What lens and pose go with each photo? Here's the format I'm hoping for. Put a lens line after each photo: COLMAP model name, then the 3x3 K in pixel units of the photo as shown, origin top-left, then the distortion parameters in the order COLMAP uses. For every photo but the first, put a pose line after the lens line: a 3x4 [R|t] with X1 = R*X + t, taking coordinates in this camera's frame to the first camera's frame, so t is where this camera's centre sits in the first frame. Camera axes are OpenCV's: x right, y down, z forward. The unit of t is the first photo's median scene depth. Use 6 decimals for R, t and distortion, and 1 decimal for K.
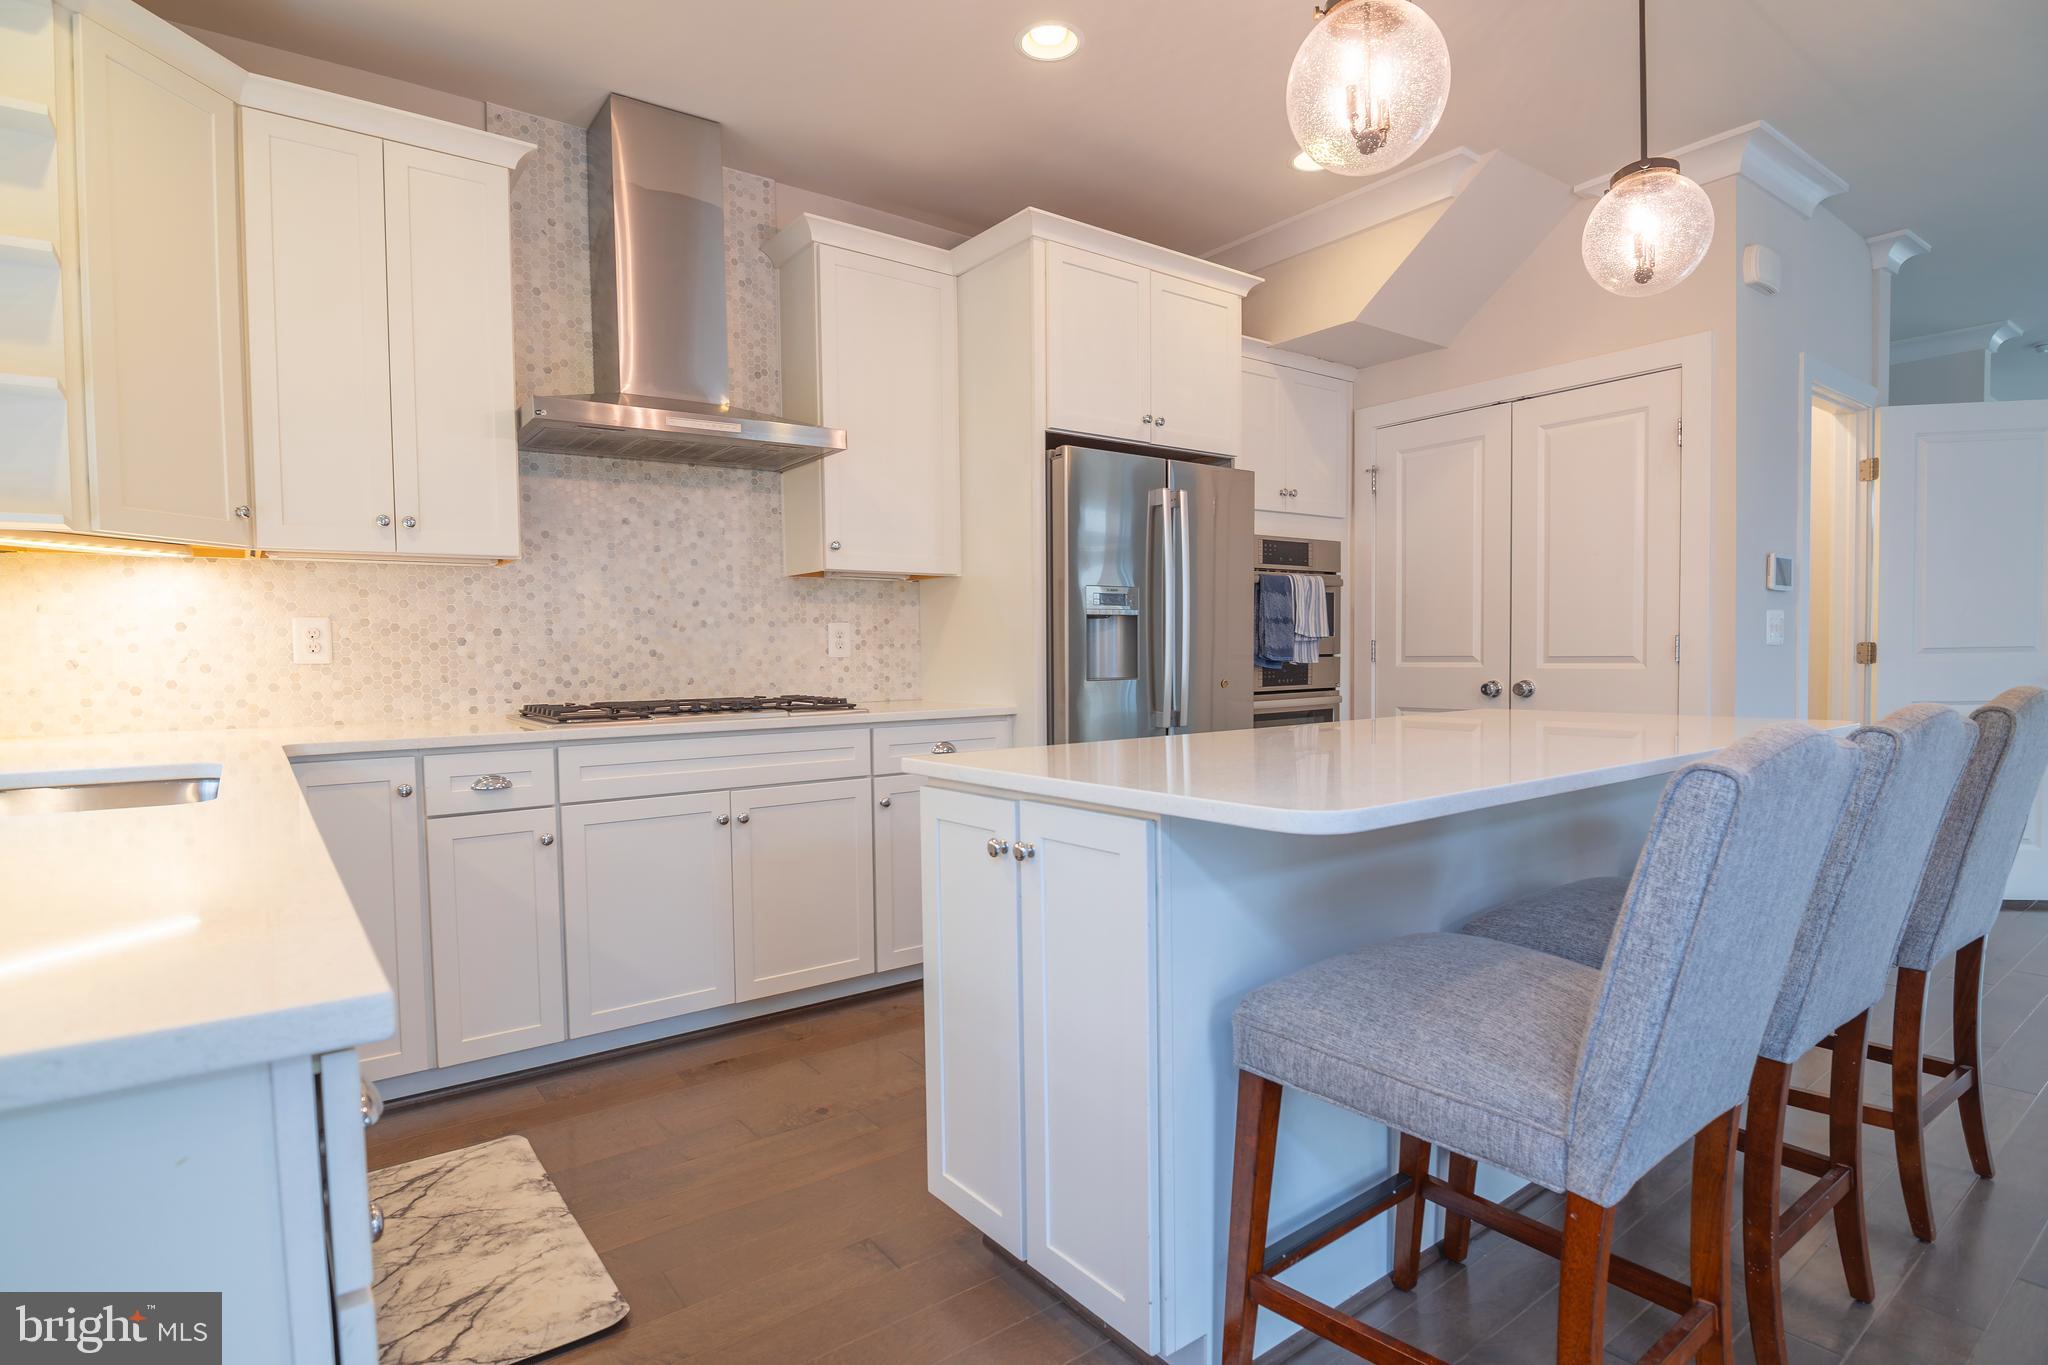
lens RADIAL K [[1040.0, 0, 1021.8], [0, 1040.0, 692.8], [0, 0, 1]] dist [-0.012487, -0.001186]
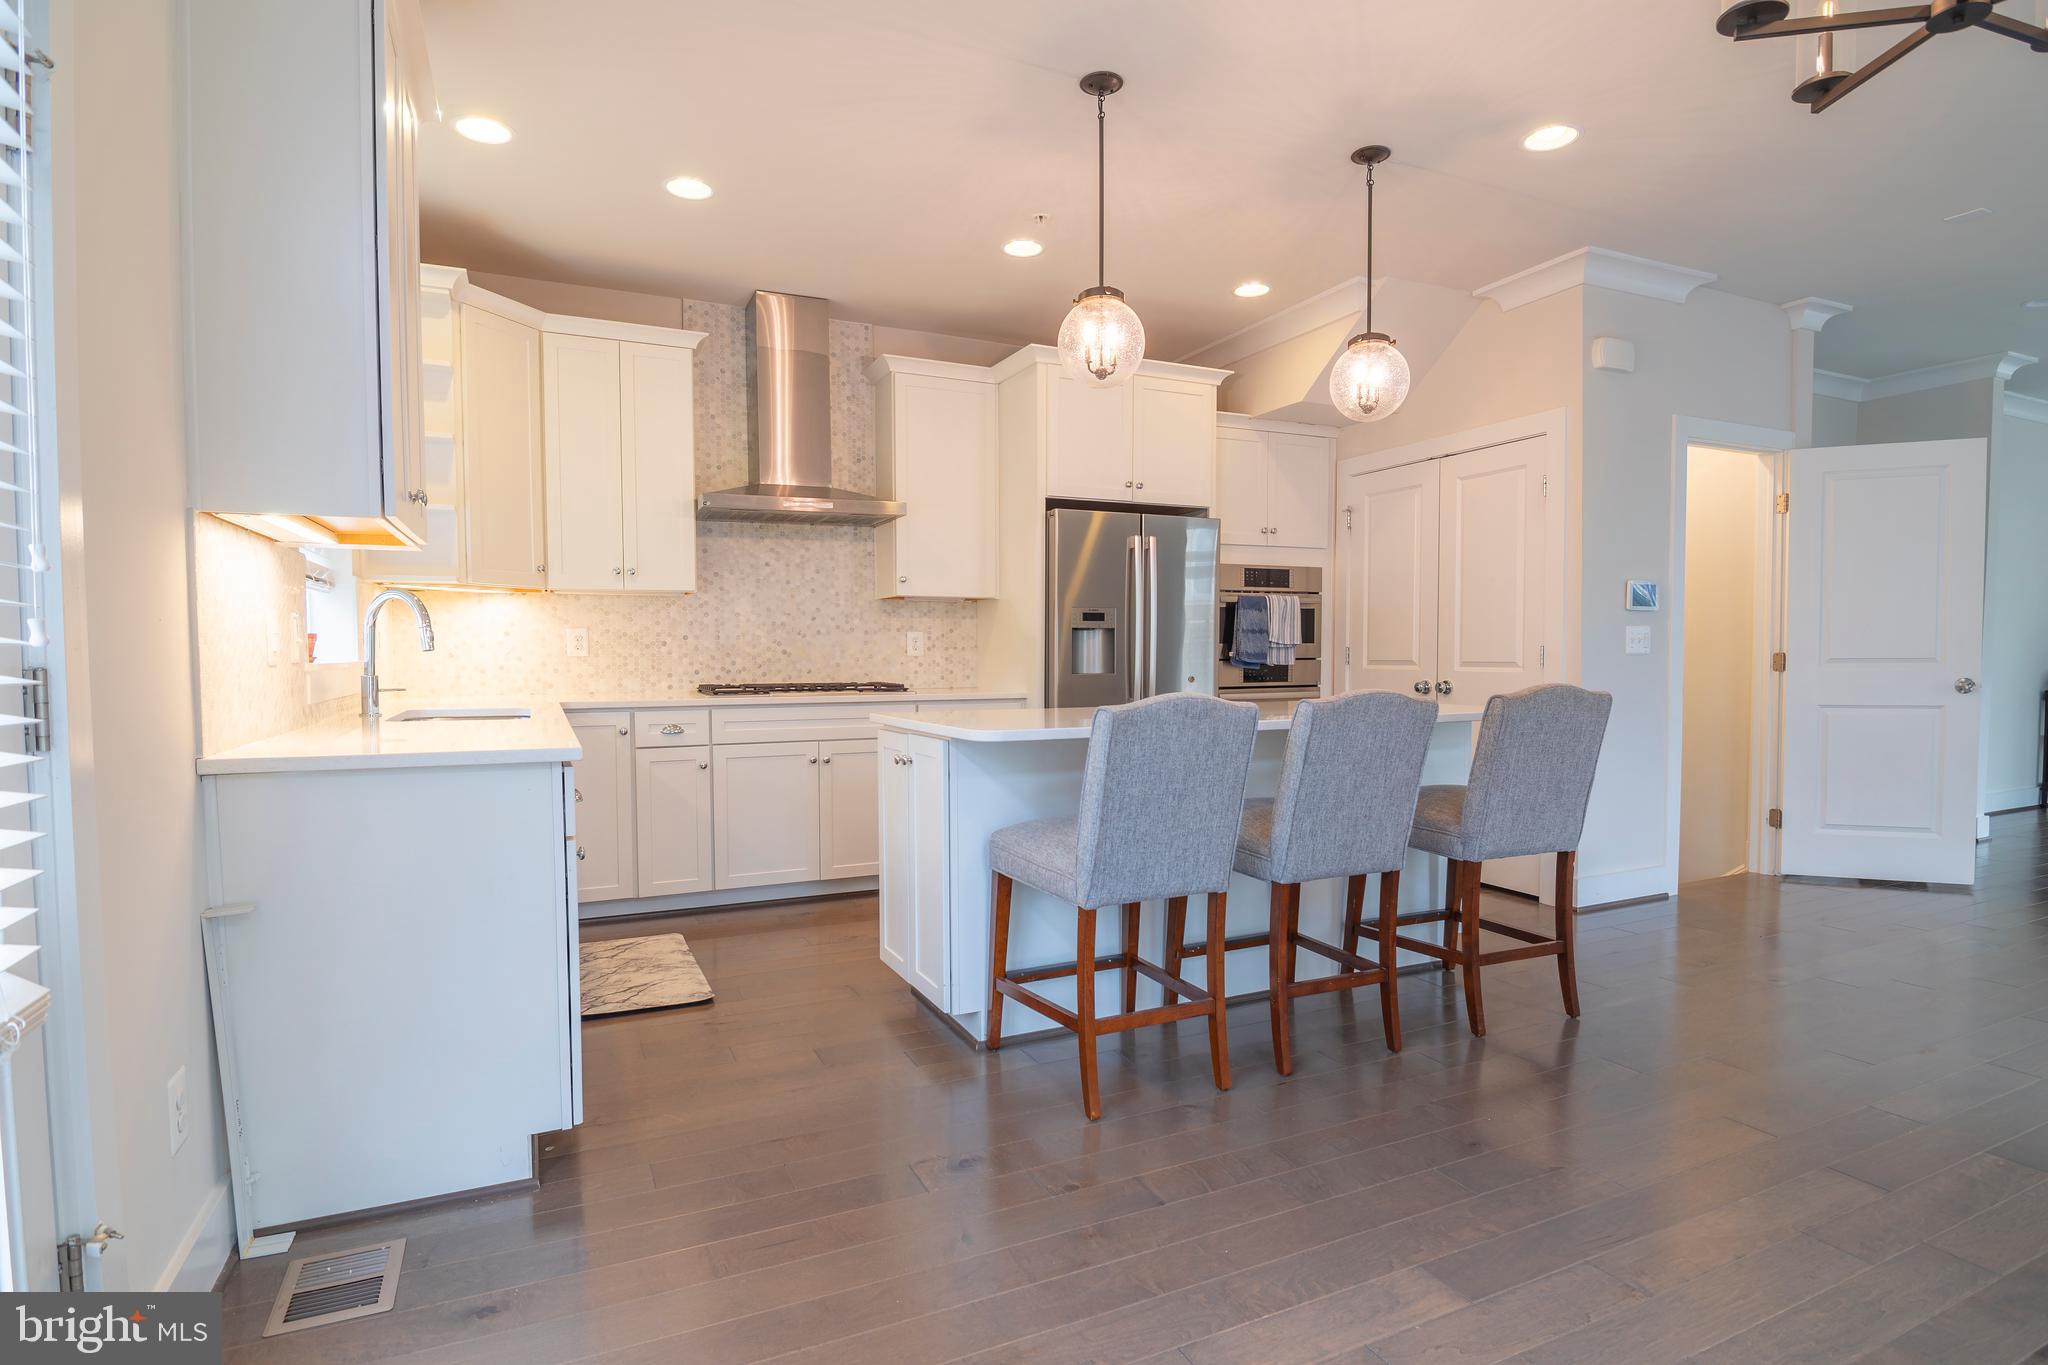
lens RADIAL K [[1042.8, 0, 1025.5], [0, 1042.8, 689.3], [0, 0, 1]] dist [-0.000275, -0.000224]
pose [[0.978958, 0.017703, -0.203292, 0.294342], [-0.018151, 0.999835, -0.000340, 0.009921], [0.203252, 0.004023, 0.979118, -0.403098]]
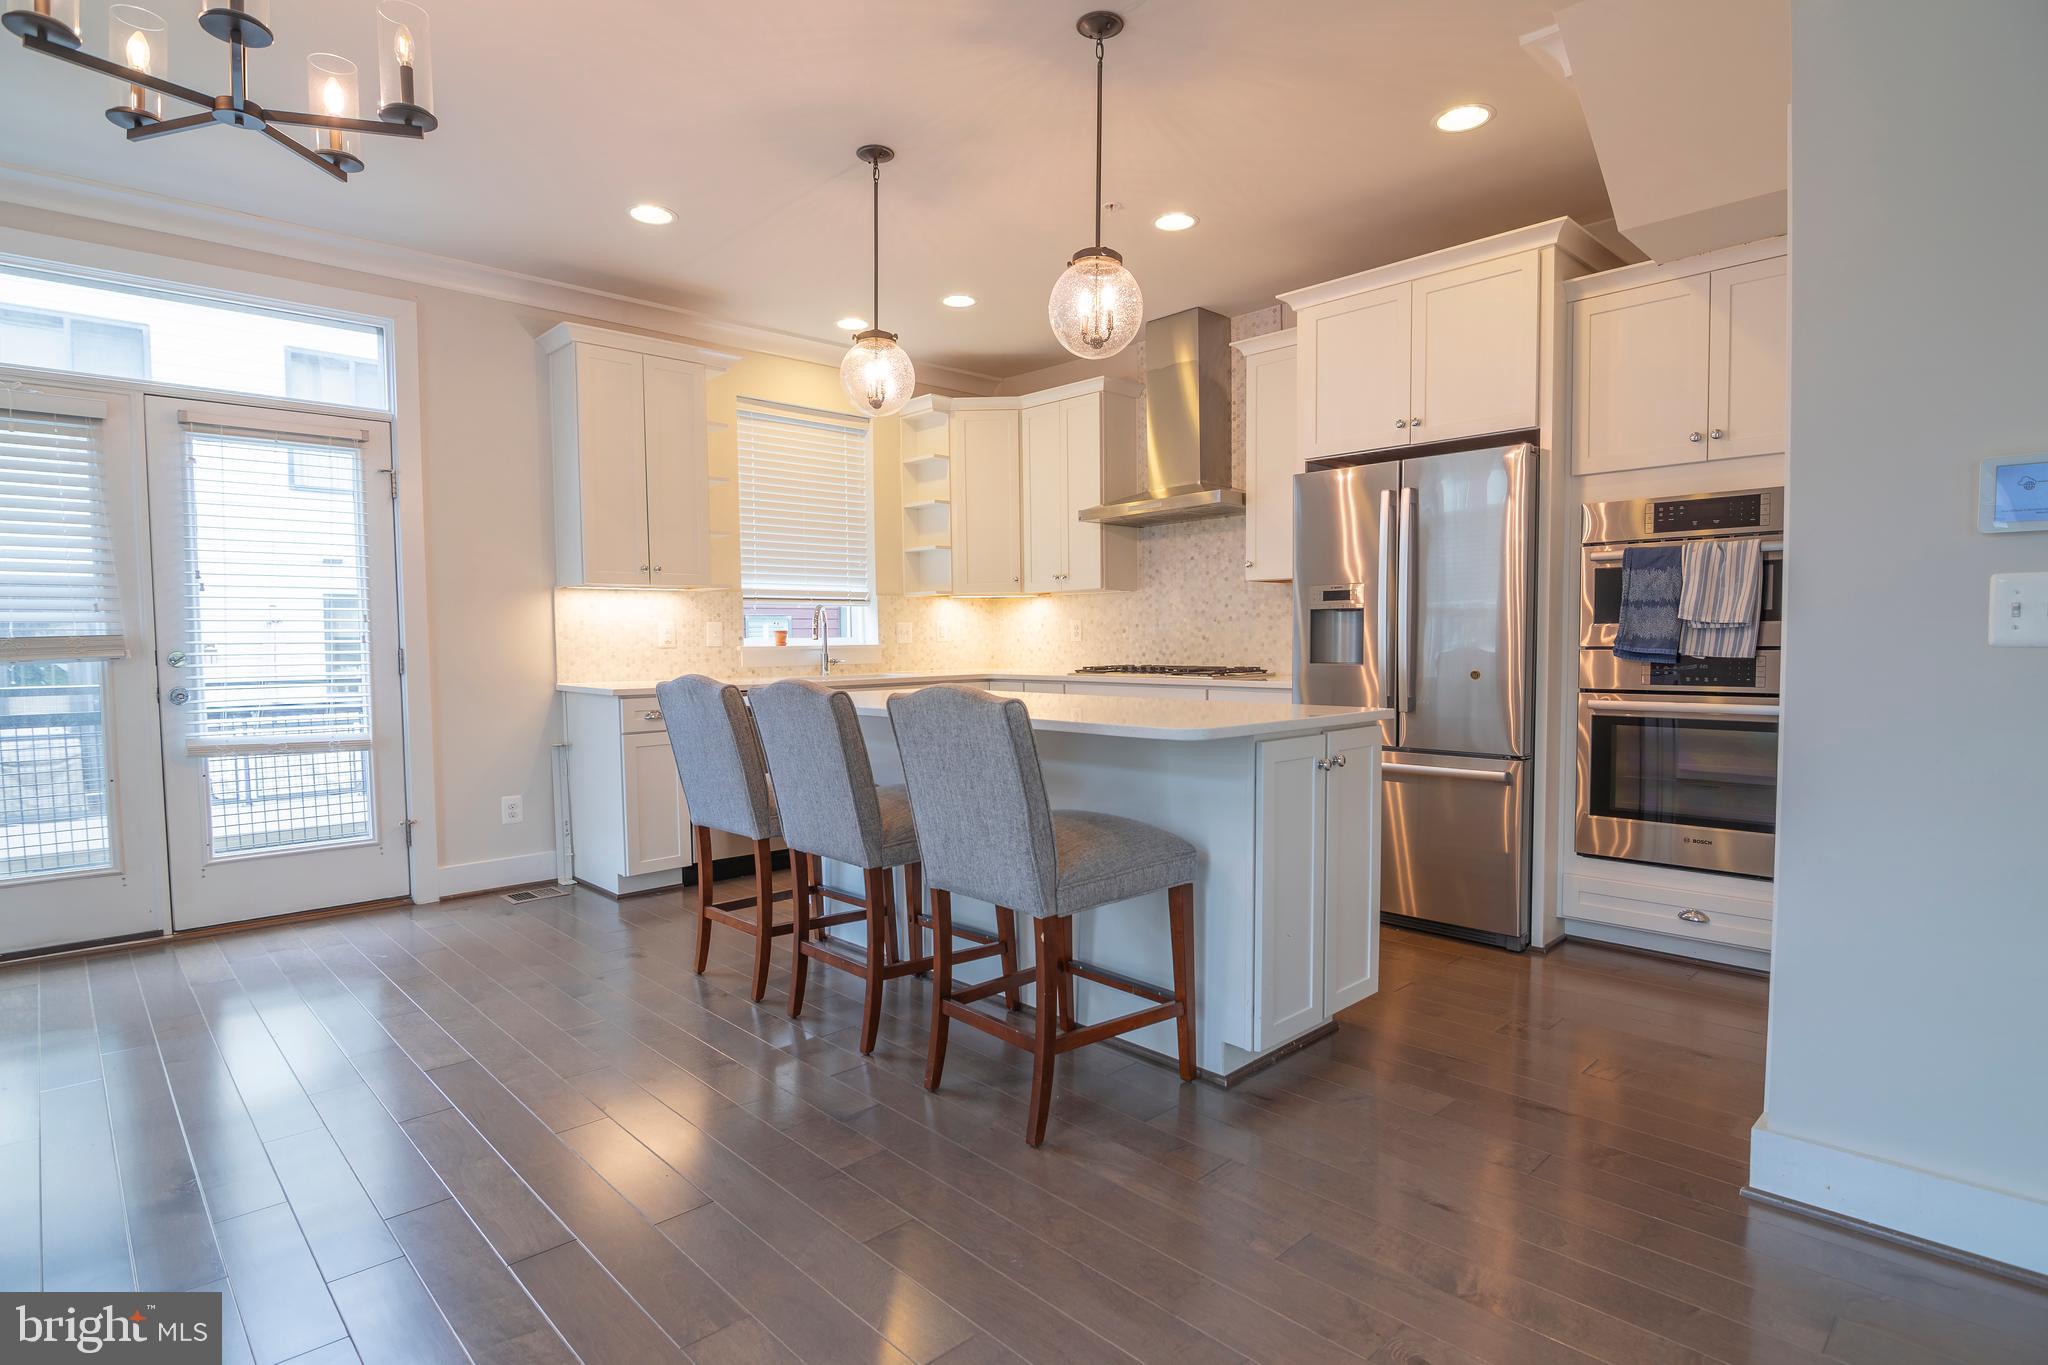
lens RADIAL K [[1040.0, 0, 1021.8], [0, 1040.0, 692.8], [0, 0, 1]] dist [-0.012487, -0.001186]
pose [[0.122289, 0.064281, -0.990411, 1.249421], [-0.032114, 0.997634, 0.060784, -0.041878], [0.991975, 0.024373, 0.124064, 0.522687]]
